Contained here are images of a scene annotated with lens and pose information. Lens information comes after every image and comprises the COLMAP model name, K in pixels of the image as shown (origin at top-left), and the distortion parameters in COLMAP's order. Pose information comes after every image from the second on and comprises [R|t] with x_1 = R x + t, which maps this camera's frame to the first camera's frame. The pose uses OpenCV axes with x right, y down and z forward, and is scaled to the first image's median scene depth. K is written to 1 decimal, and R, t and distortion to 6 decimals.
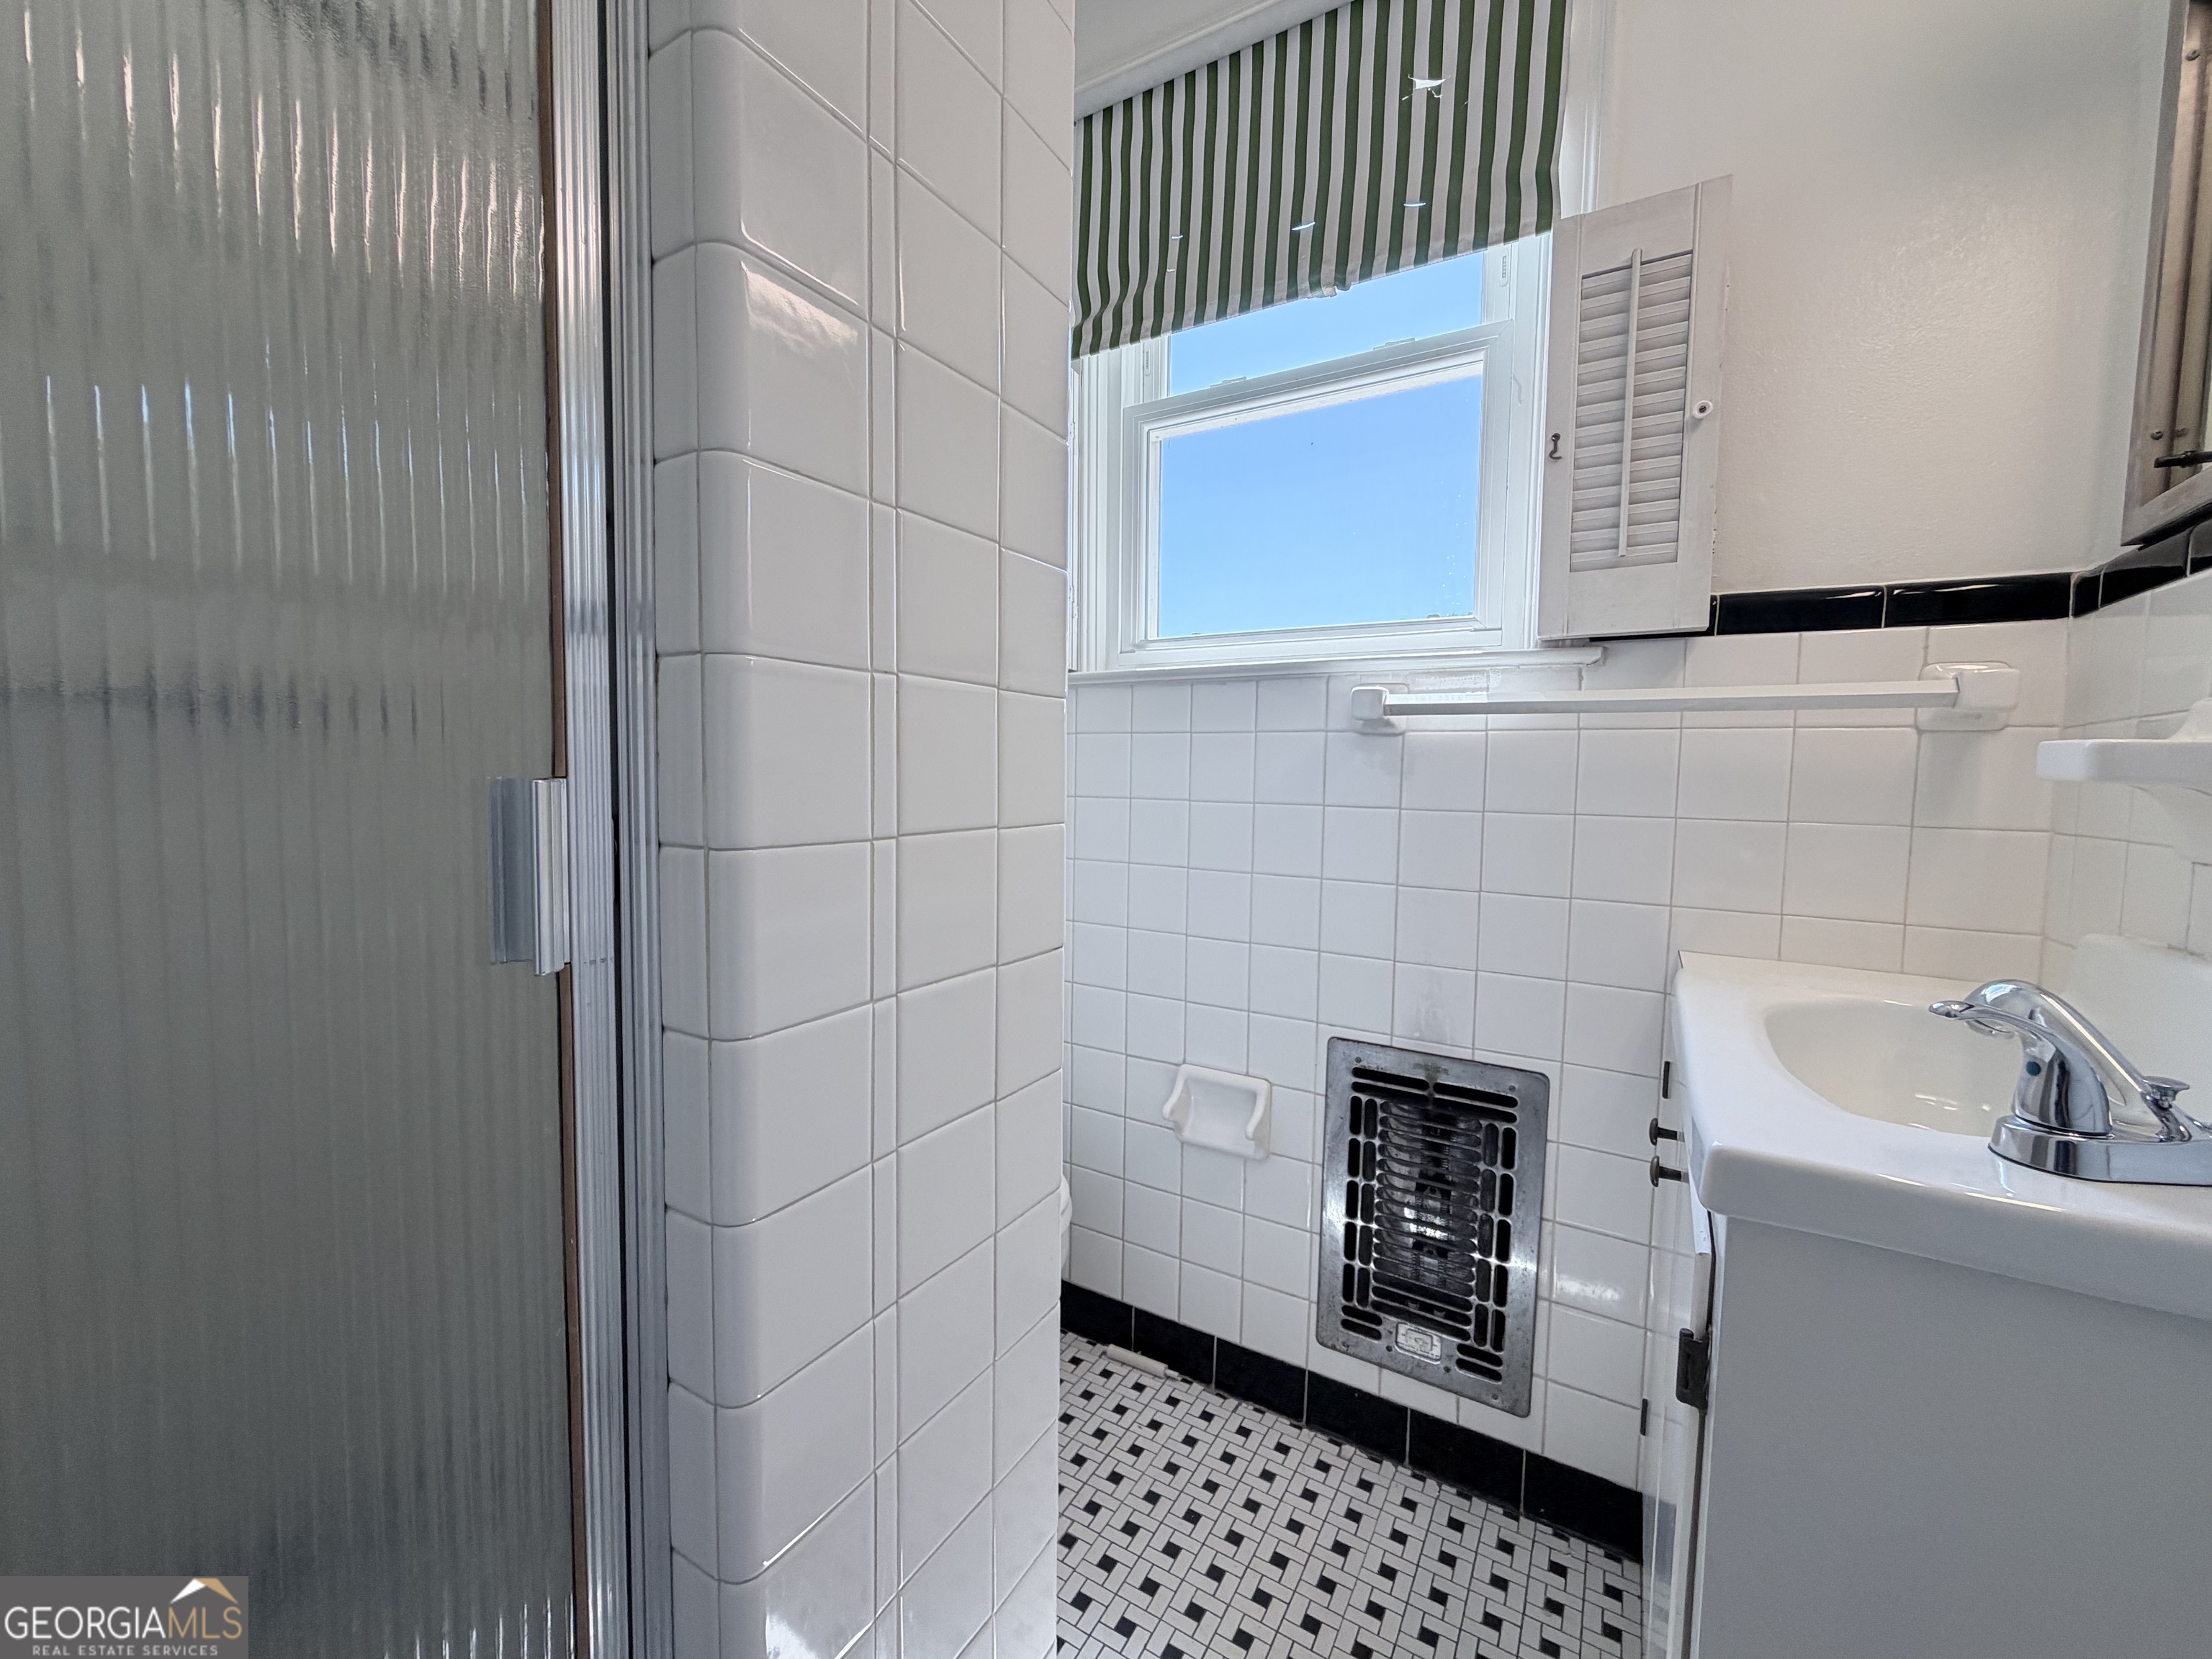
lens RADIAL K [[863.9, 0, 1098.9], [0, 863.9, 830.6], [0, 0, 1]] dist [0.000982, -0.000619]
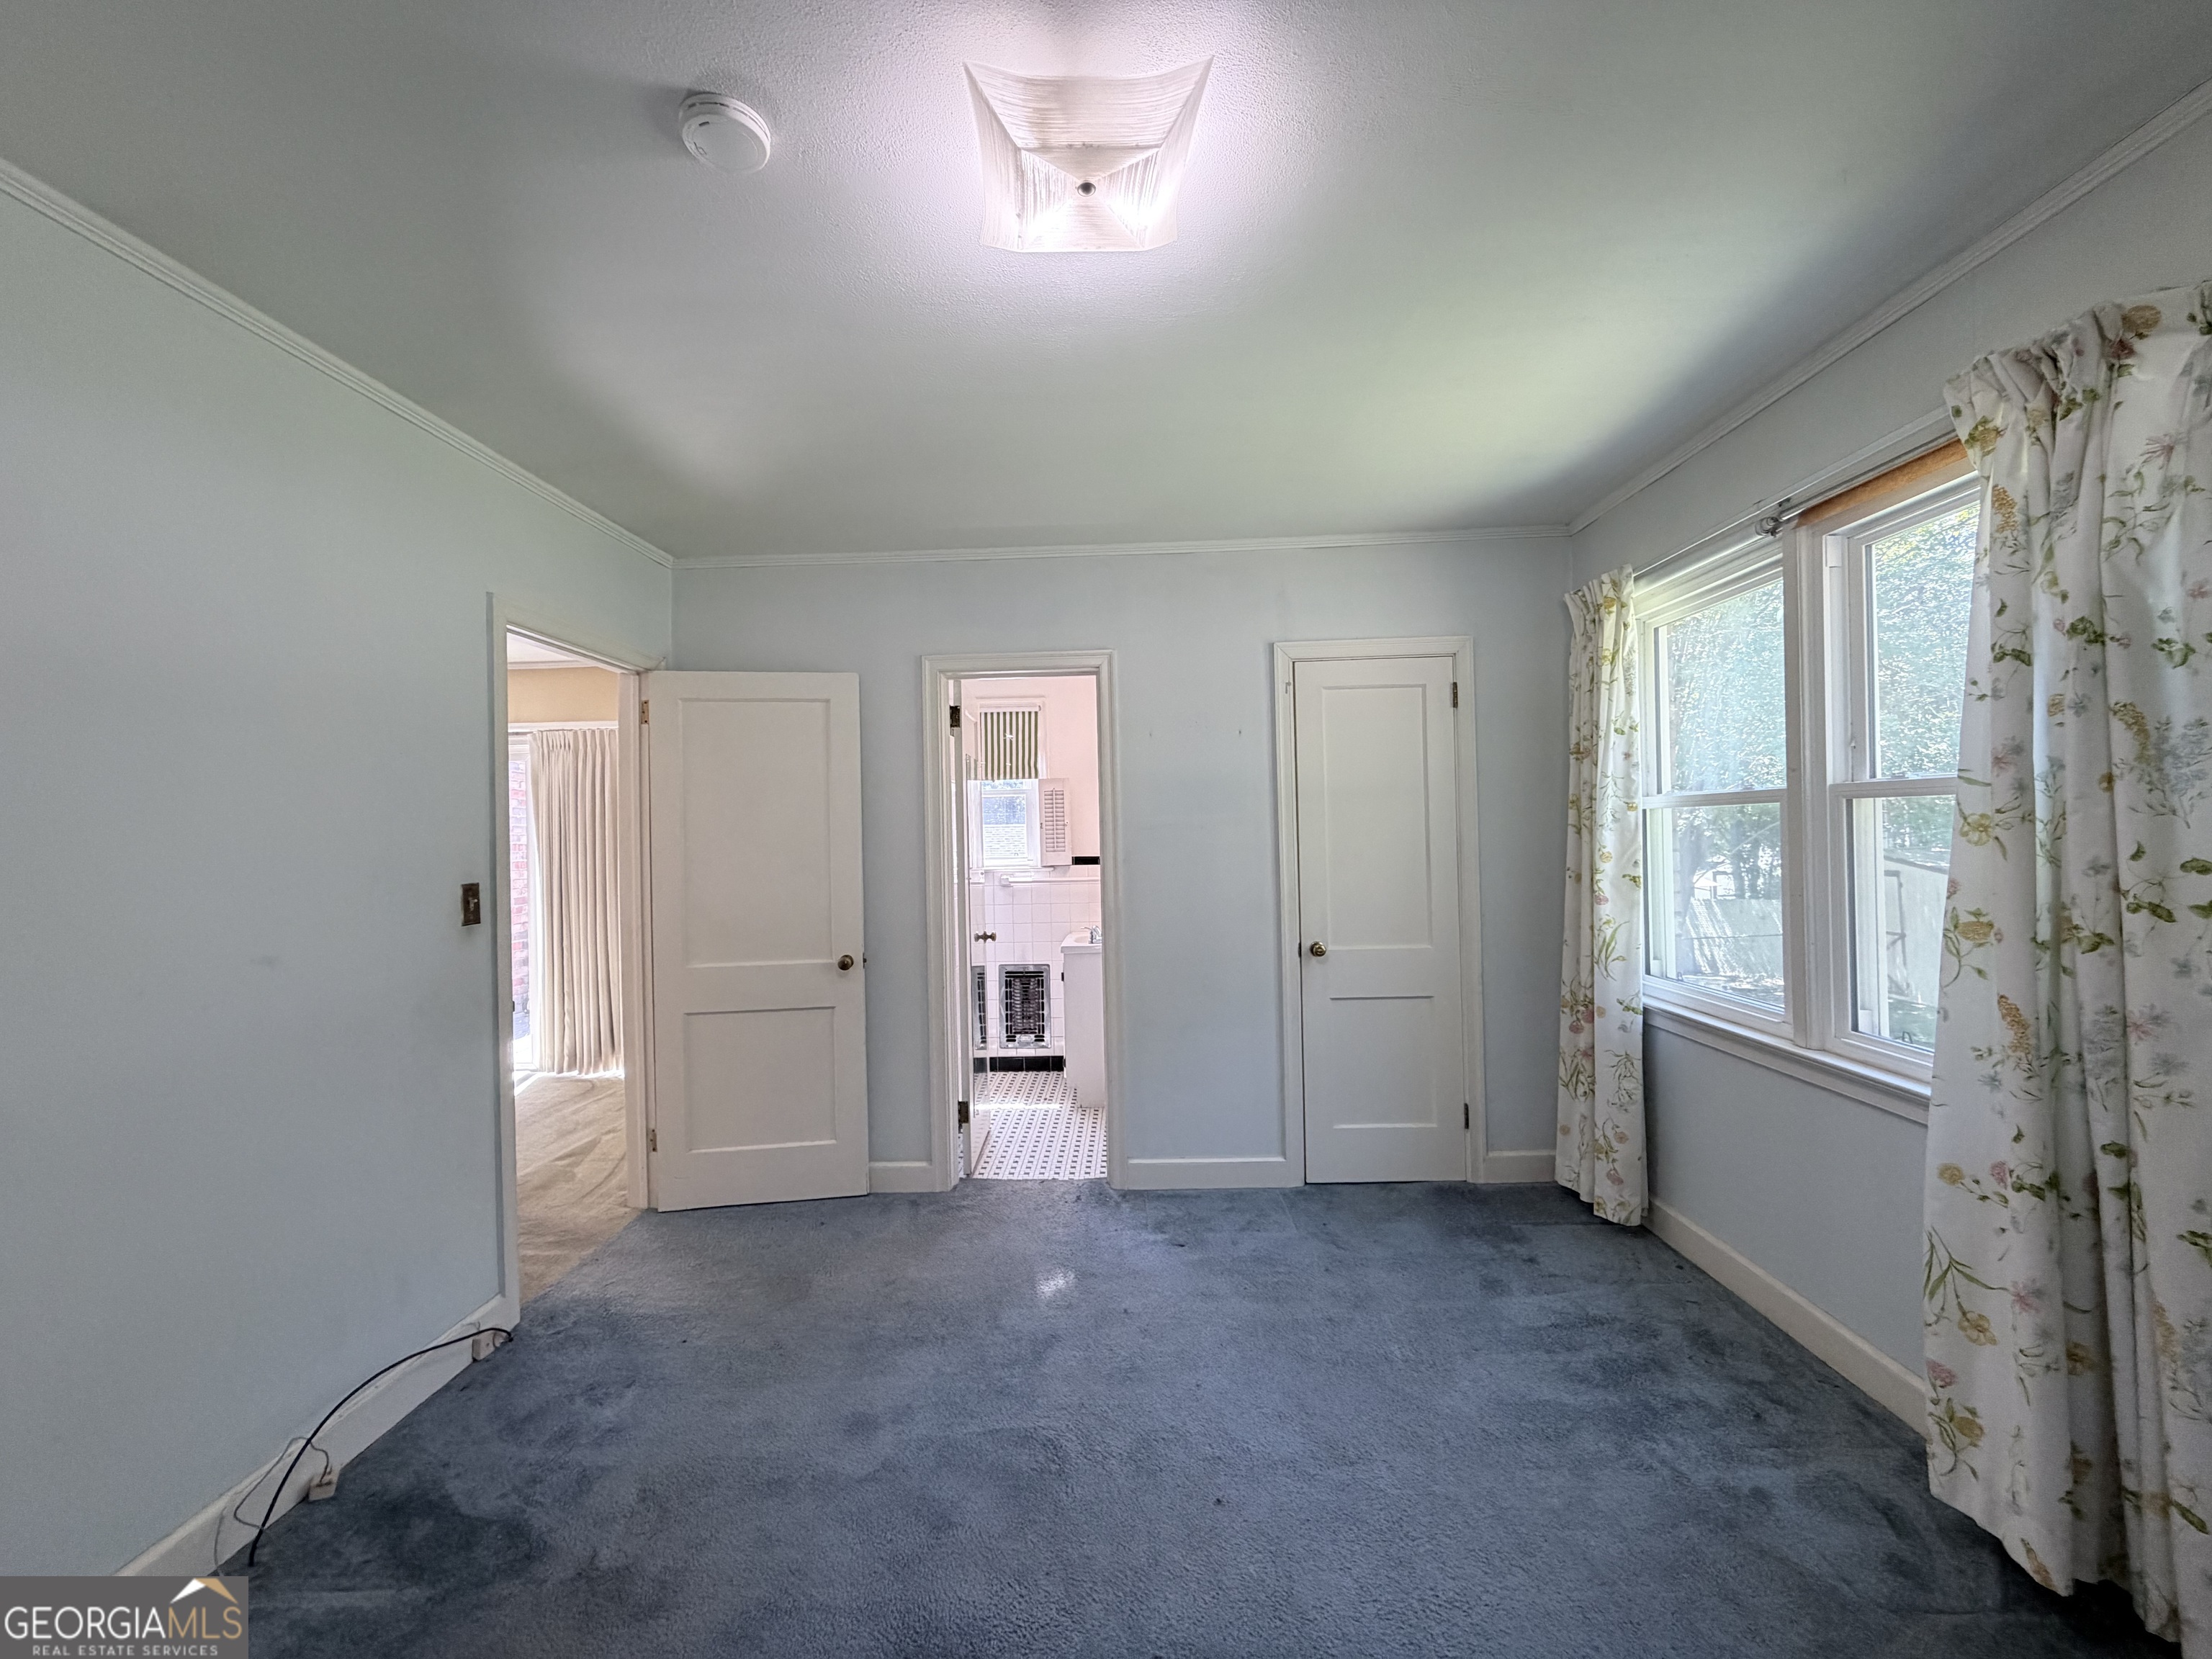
lens RADIAL K [[863.9, 0, 1107.6], [0, 863.9, 831.0], [0, 0, 1]] dist [0.000982, -0.000619]
pose [[0.867951, -0.032602, 0.495578, -1.285635], [0.066507, 0.996486, -0.050925, -0.136031], [-0.492176, 0.077160, 0.867069, -2.810844]]
